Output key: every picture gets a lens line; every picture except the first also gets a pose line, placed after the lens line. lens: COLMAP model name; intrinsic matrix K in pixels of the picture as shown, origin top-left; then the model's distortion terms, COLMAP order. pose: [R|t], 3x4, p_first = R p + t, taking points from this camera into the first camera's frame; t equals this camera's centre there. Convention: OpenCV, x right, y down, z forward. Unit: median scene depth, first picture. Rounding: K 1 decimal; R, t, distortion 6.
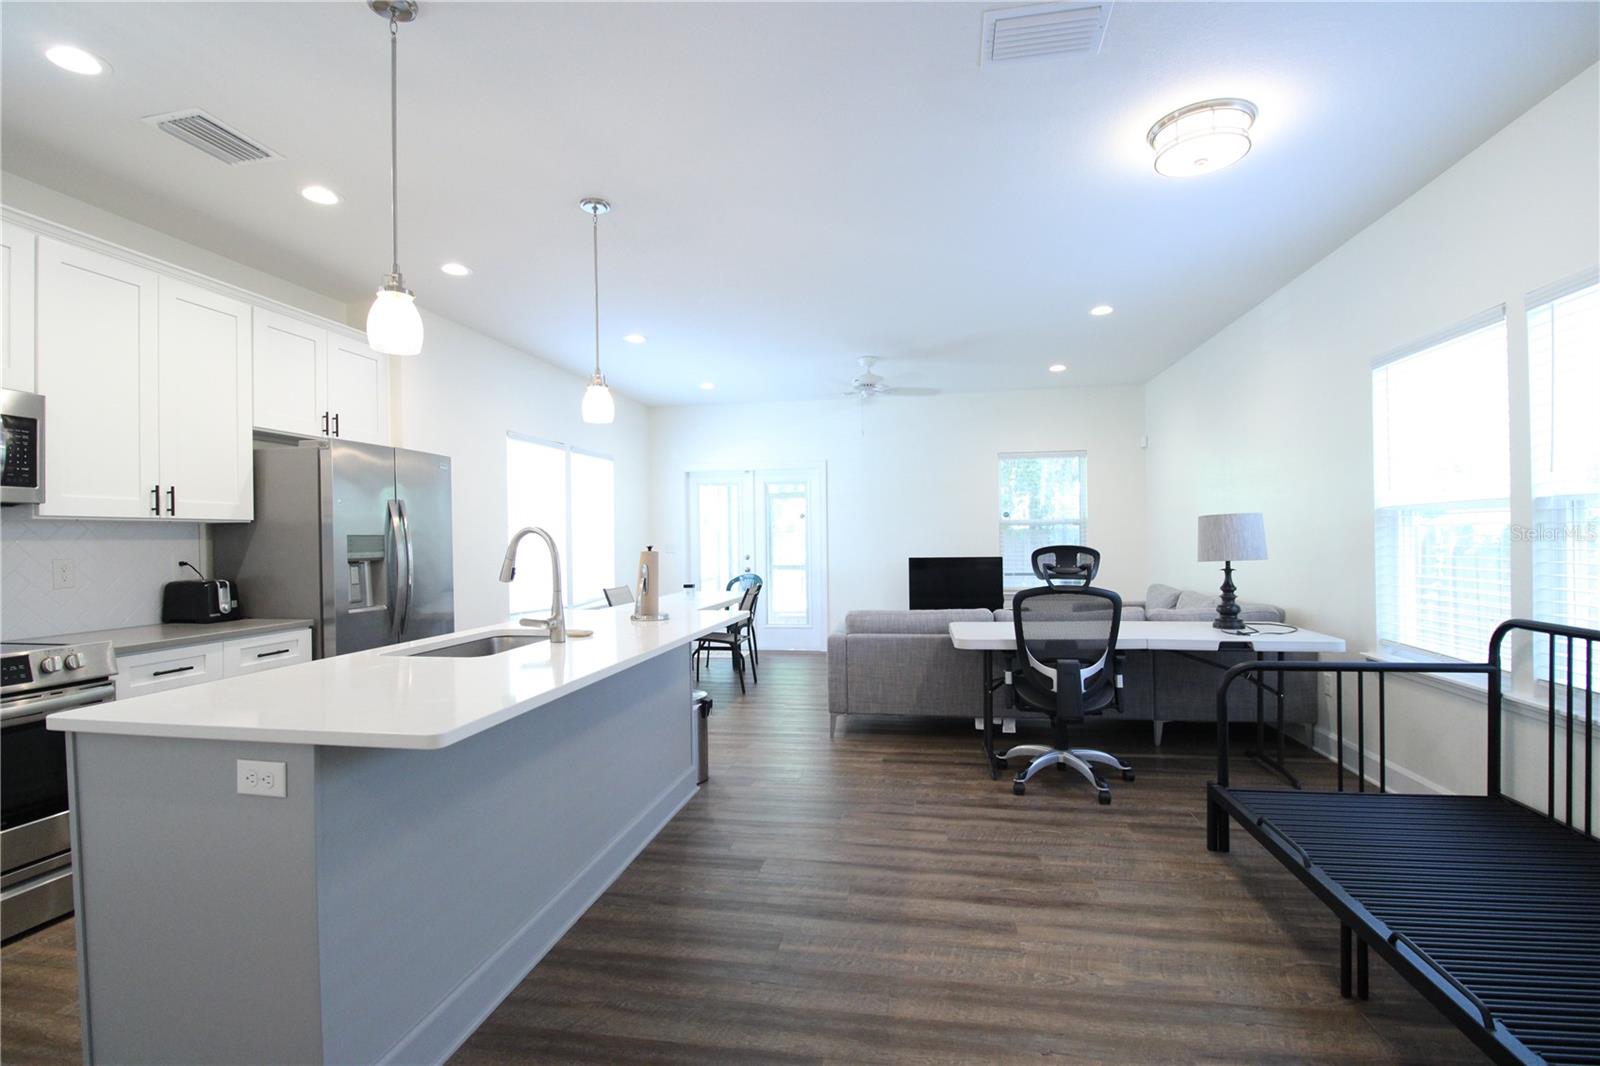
lens RADIAL K [[739.3, 0, 794.0], [0, 739.3, 538.6], [0, 0, 1]] dist [-0.008407, -0.006936]
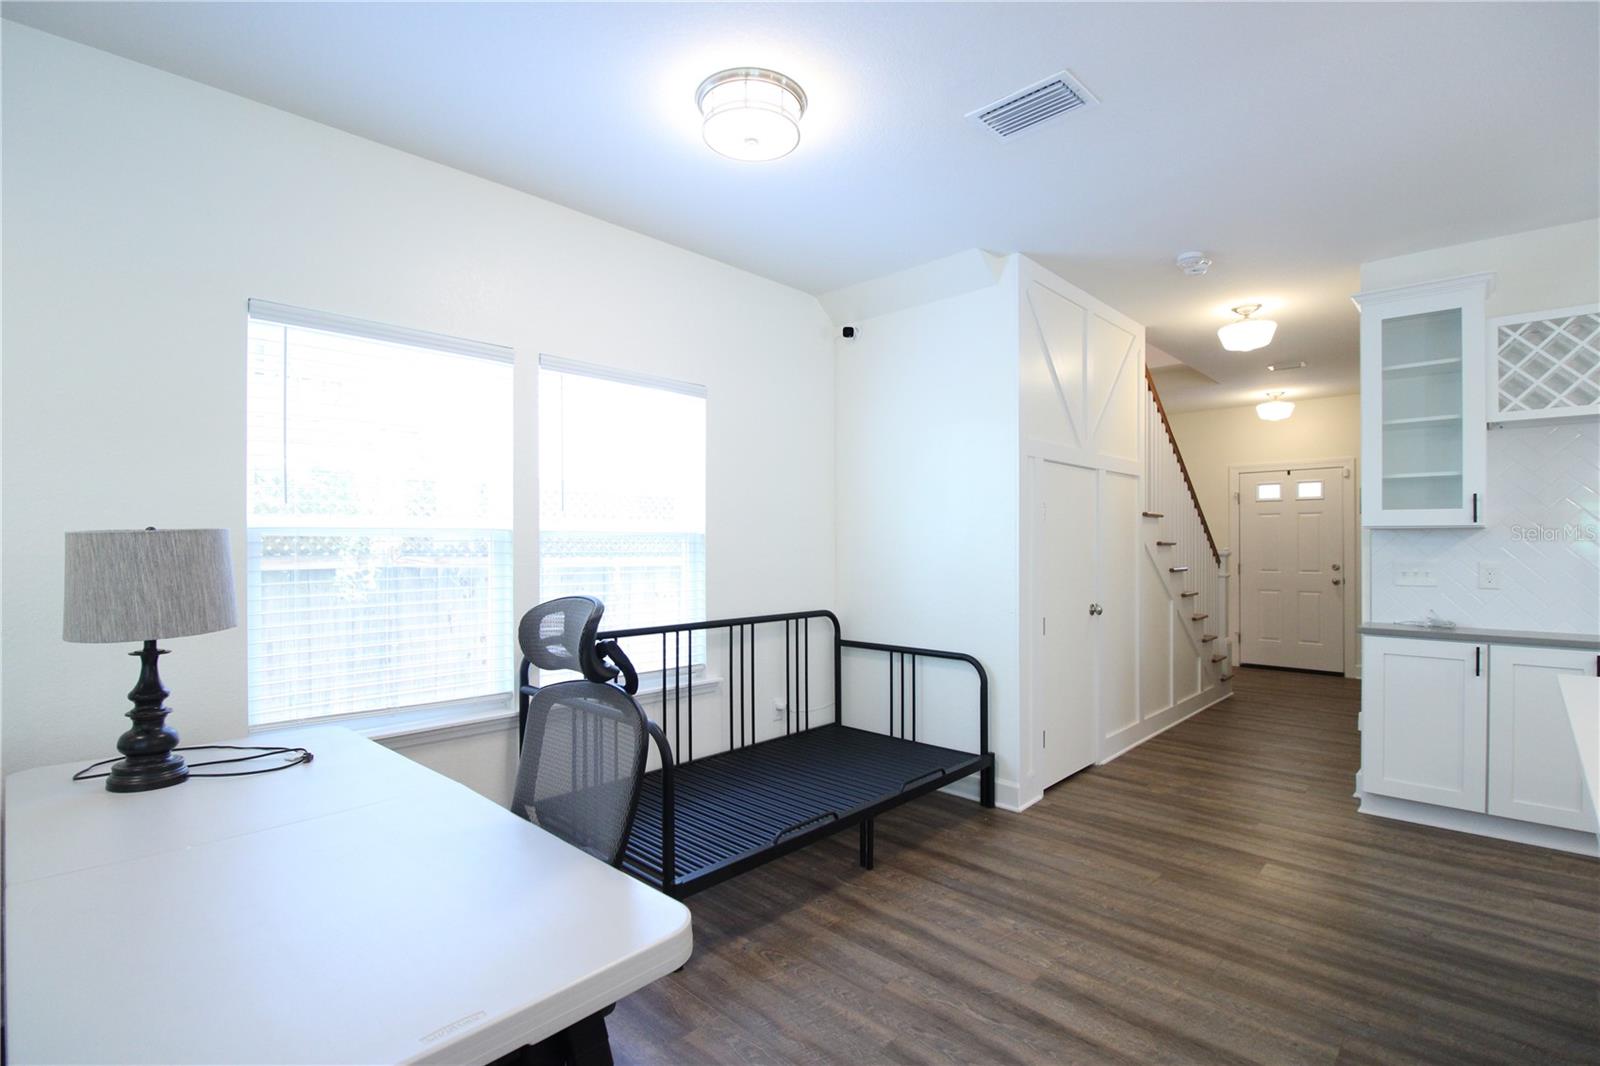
lens RADIAL K [[739.3, 0, 791.7], [0, 739.3, 543.6], [0, 0, 1]] dist [-0.008407, -0.006936]
pose [[-0.831587, 0.021009, 0.554997, 0.017586], [0.014671, 0.999767, -0.015863, -0.013621], [-0.555200, -0.005049, -0.831701, 1.287919]]
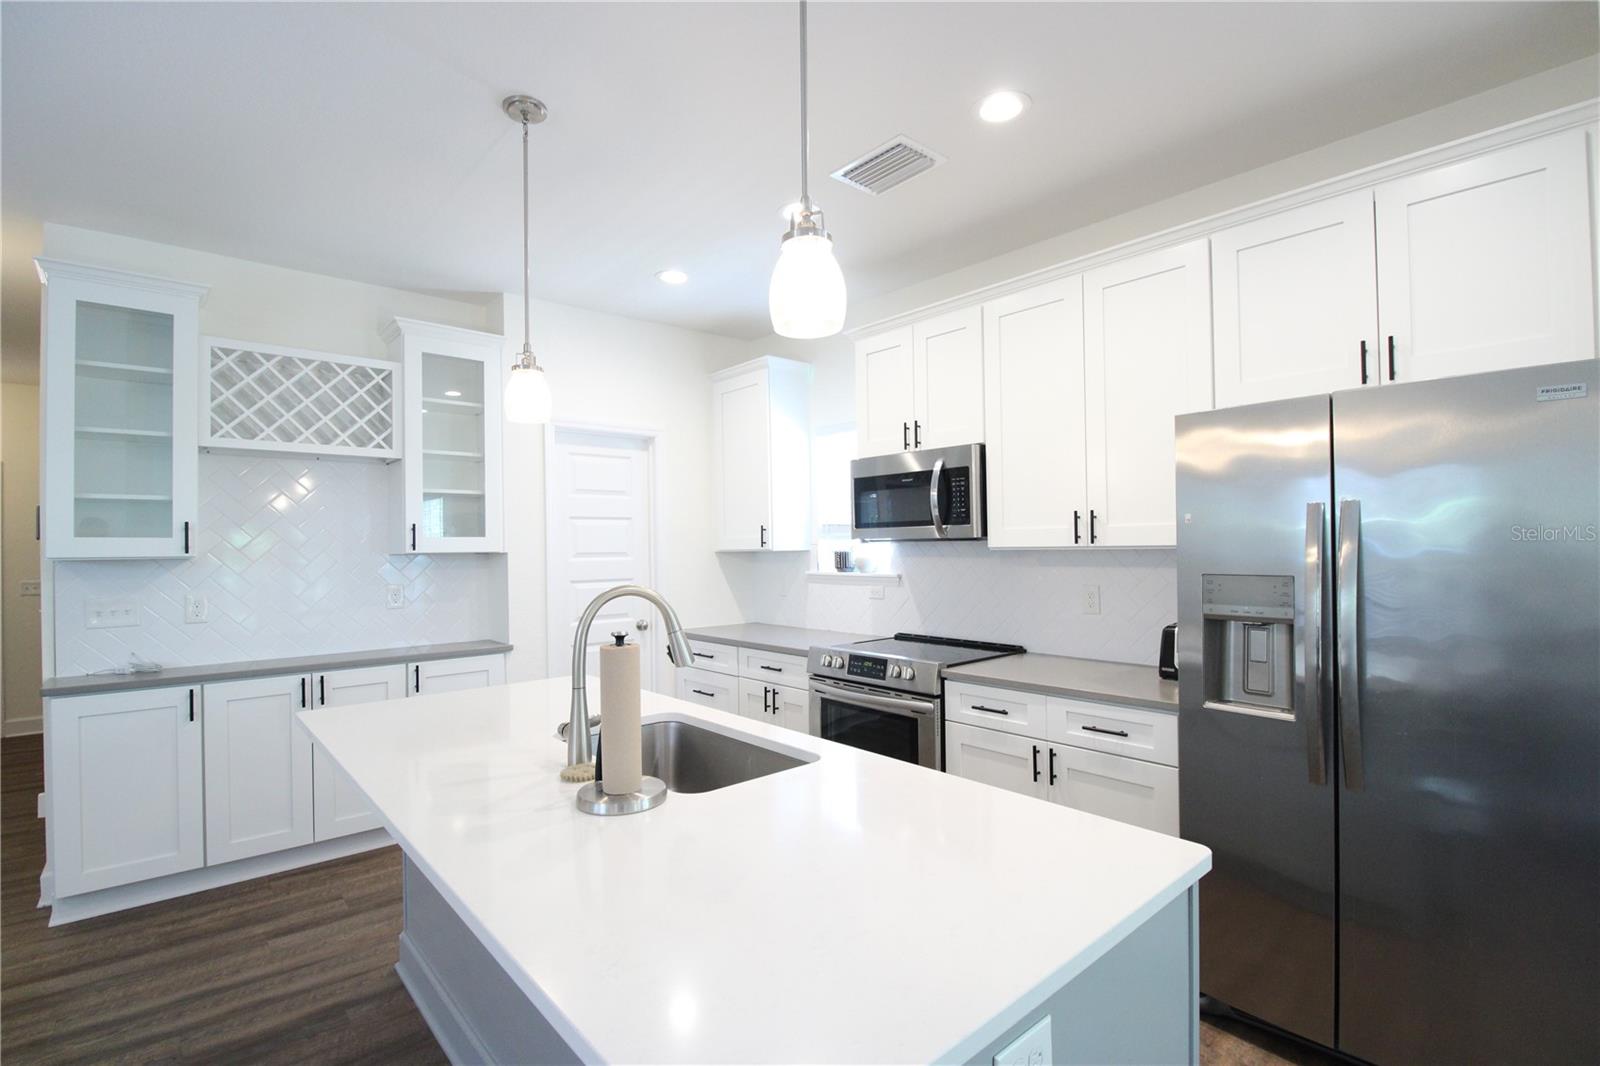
lens RADIAL K [[739.3, 0, 805.2], [0, 739.3, 539.4], [0, 0, 1]] dist [-0.008407, -0.006936]
pose [[-0.598058, 0.024246, -0.801086, 0.061034], [0.026462, 0.999595, 0.010499, -0.049044], [0.801016, -0.014920, -0.598457, 1.118525]]
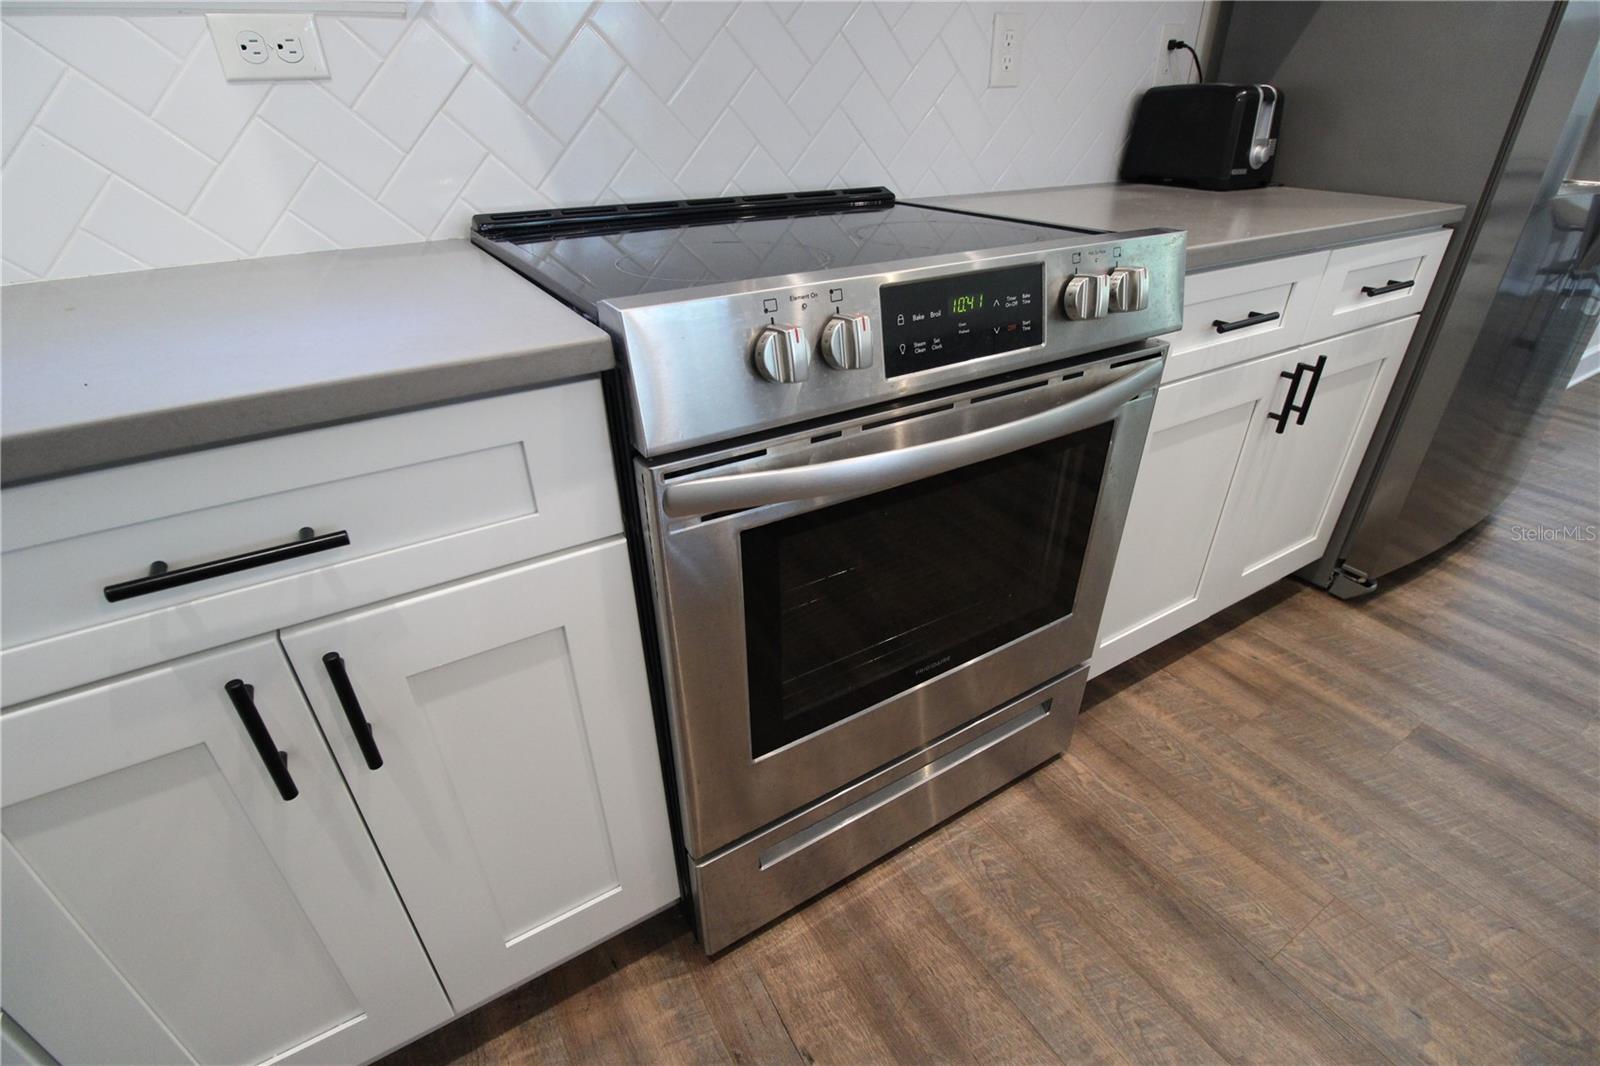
lens RADIAL K [[739.3, 0, 802.5], [0, 739.3, 534.3], [0, 0, 1]] dist [-0.008407, -0.006936]
pose [[0.678180, 0.380825, -0.628525, -0.576076], [-0.003782, 0.857055, 0.515211, 0.061041], [0.734886, -0.347029, 0.582678, 0.446454]]
